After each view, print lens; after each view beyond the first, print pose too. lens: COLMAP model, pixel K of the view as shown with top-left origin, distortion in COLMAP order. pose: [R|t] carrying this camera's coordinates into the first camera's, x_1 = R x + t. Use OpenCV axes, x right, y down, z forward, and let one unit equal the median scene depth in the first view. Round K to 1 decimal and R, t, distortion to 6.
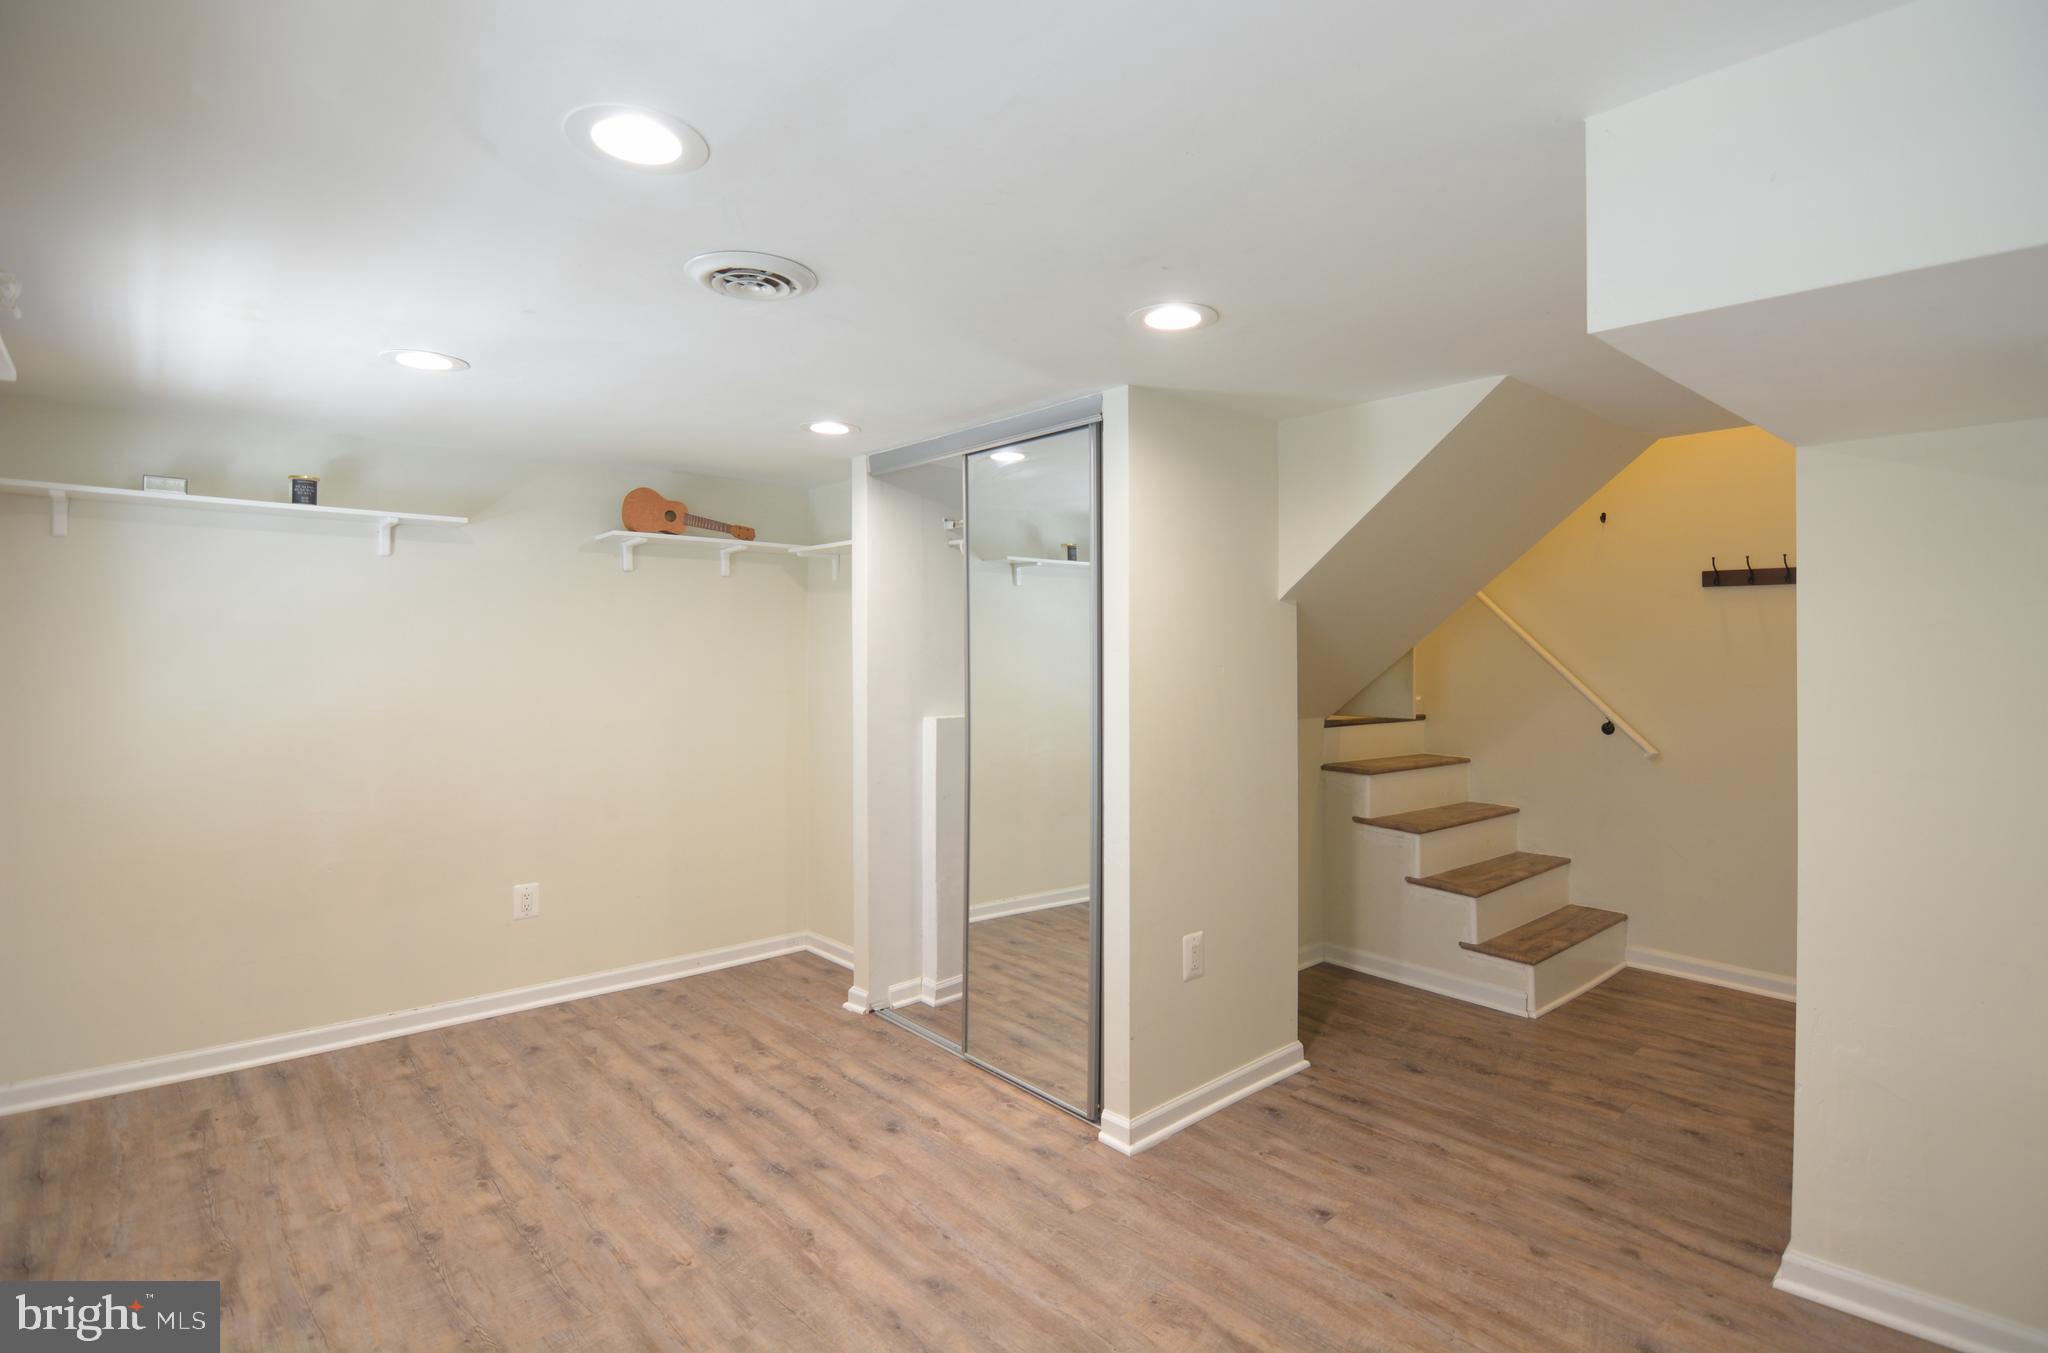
lens RADIAL K [[1017.1, 0, 1030.0], [0, 1017.1, 663.5], [0, 0, 1]] dist [-0.005984, -0.011815]
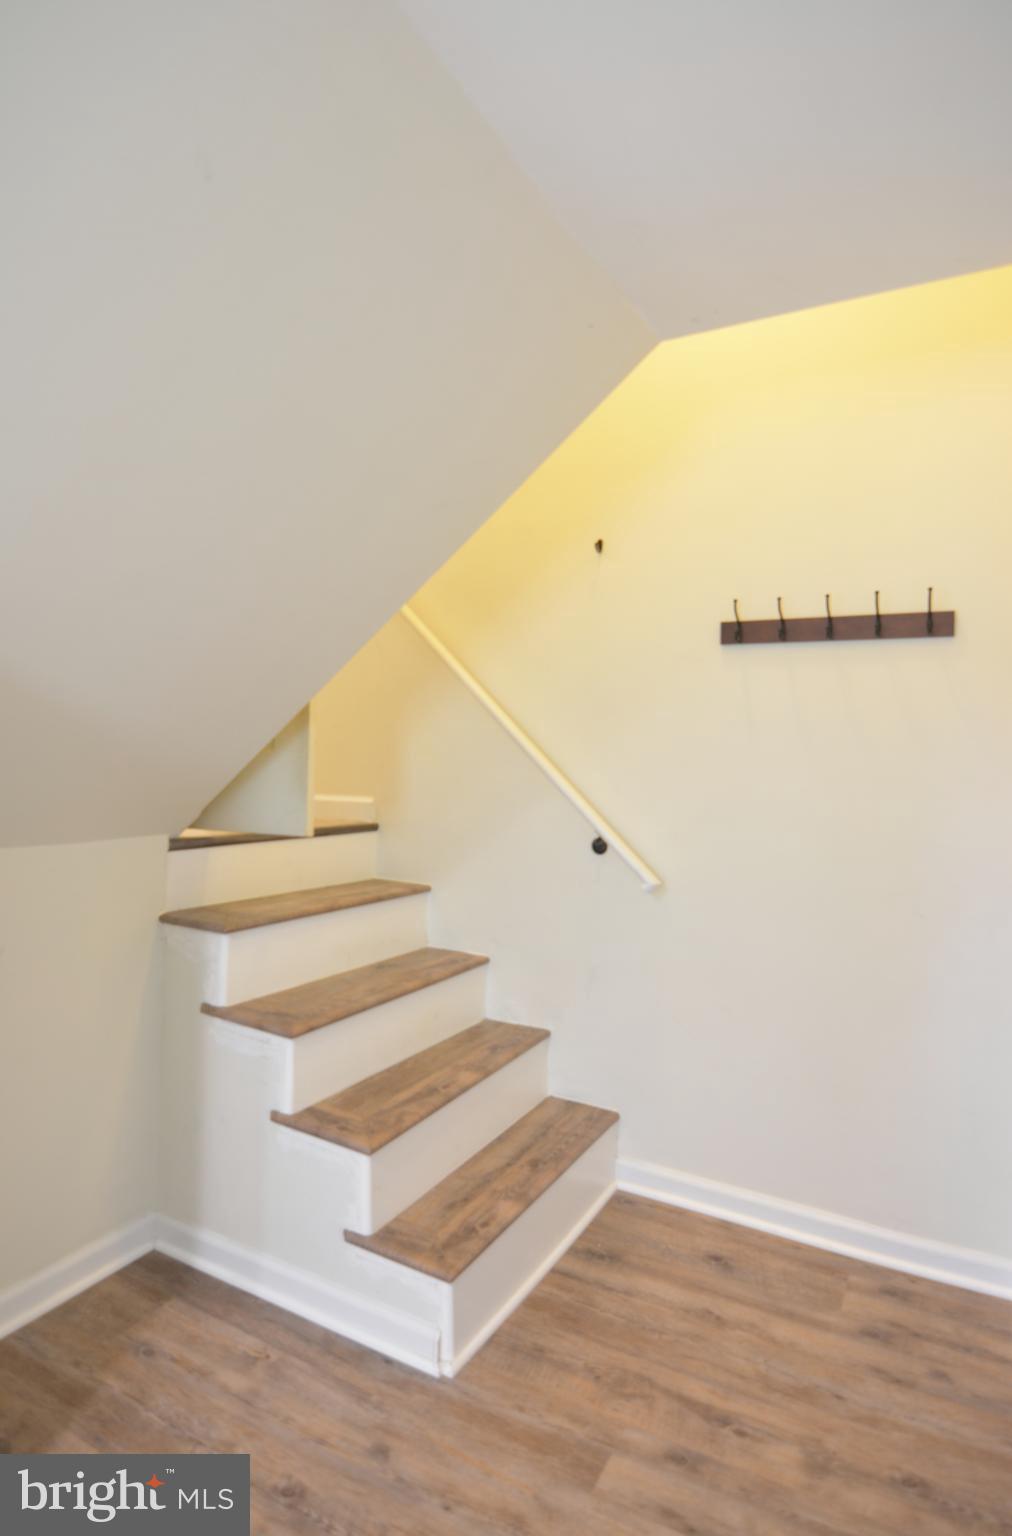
lens RADIAL K [[827.6, 0, 503.7], [0, 827.6, 769.4], [0, 0, 1]] dist [0.001120, -0.000306]
pose [[0.944007, 0.016158, 0.329529, 0.337759], [-0.017997, 0.999835, 0.002533, 0.011470], [-0.329433, -0.008321, 0.944142, 0.512114]]
